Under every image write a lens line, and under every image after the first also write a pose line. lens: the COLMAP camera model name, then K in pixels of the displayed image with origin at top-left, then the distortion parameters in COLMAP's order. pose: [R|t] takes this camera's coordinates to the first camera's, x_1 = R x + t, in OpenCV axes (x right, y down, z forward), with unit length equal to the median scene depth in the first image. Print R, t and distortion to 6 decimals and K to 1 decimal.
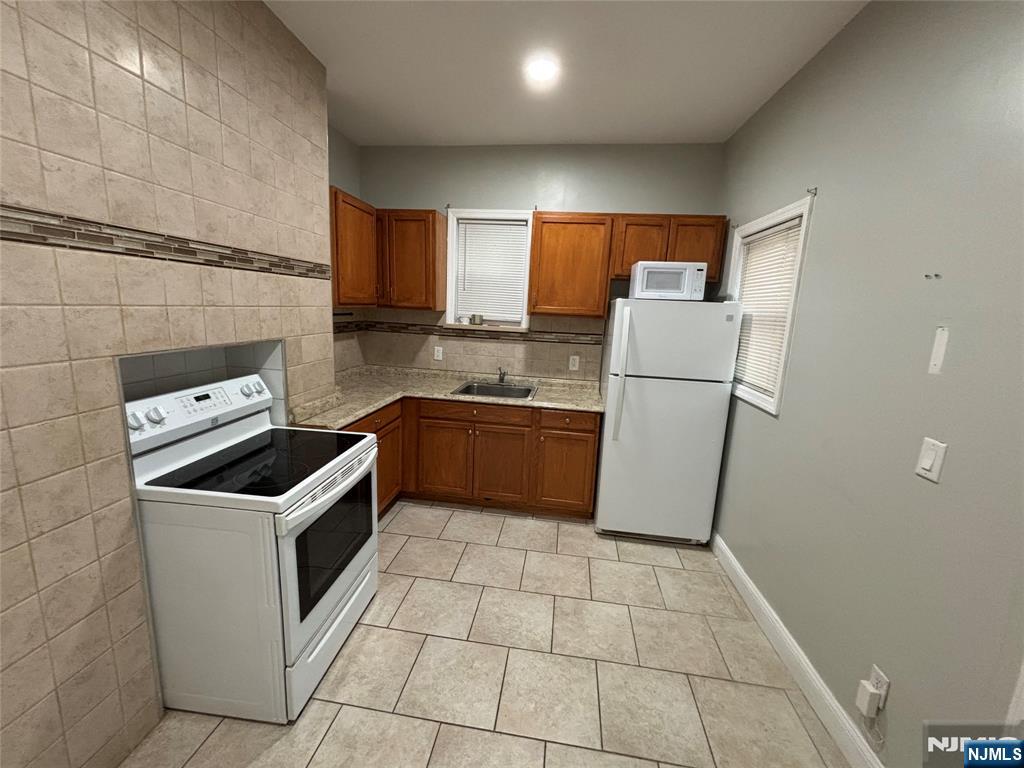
lens RADIAL K [[411.0, 0, 511.3], [0, 411.0, 384.7], [0, 0, 1]] dist [0.001077, 0.001118]
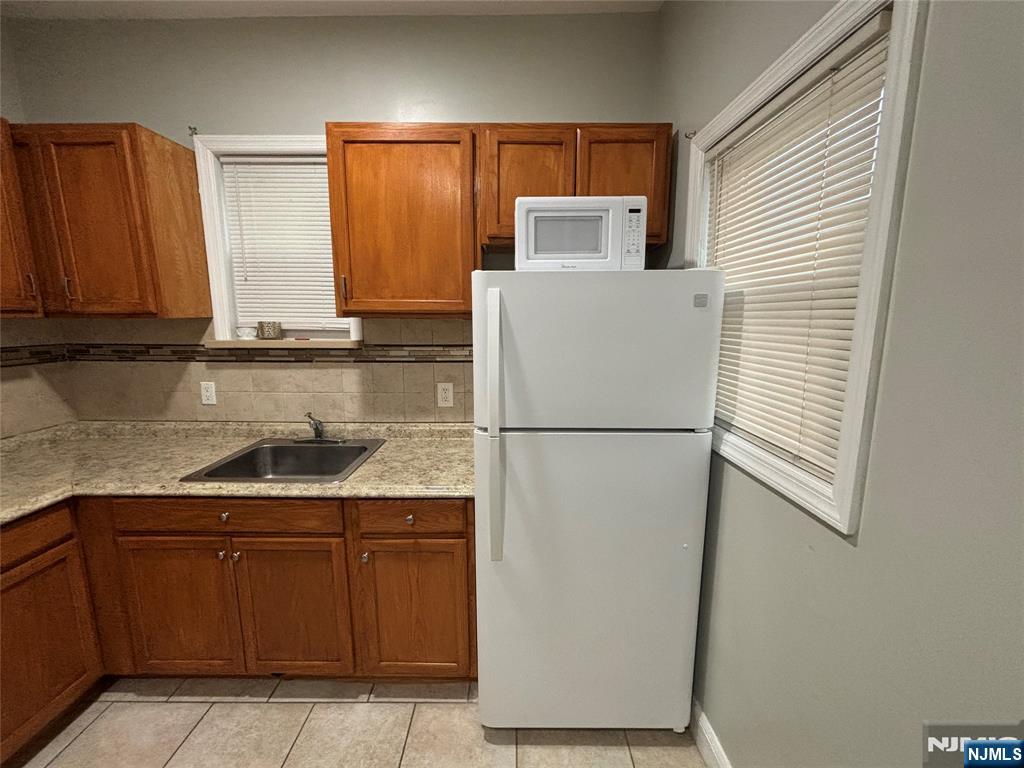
lens RADIAL K [[411.0, 0, 512.0], [0, 411.0, 384.0], [0, 0, 1]] dist [0.001077, 0.001118]
pose [[0.989395, -0.067129, 0.128805, 0.206486], [0.070082, 0.997369, -0.018528, -0.060388], [-0.127223, 0.027358, 0.991497, 0.469024]]
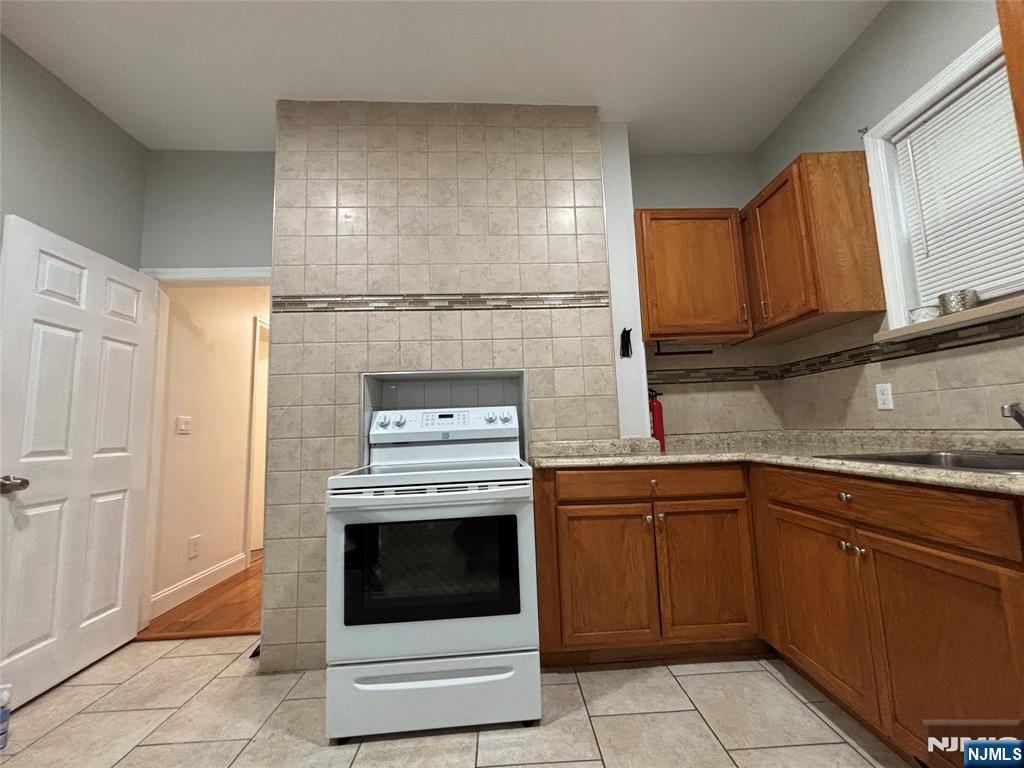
lens RADIAL K [[411.0, 0, 516.4], [0, 411.0, 383.7], [0, 0, 1]] dist [0.001077, 0.001118]
pose [[0.171528, -0.164503, -0.971348, 0.294814], [-0.137930, 0.972240, -0.189011, 0.082739], [0.975476, 0.166398, 0.144077, 0.598766]]
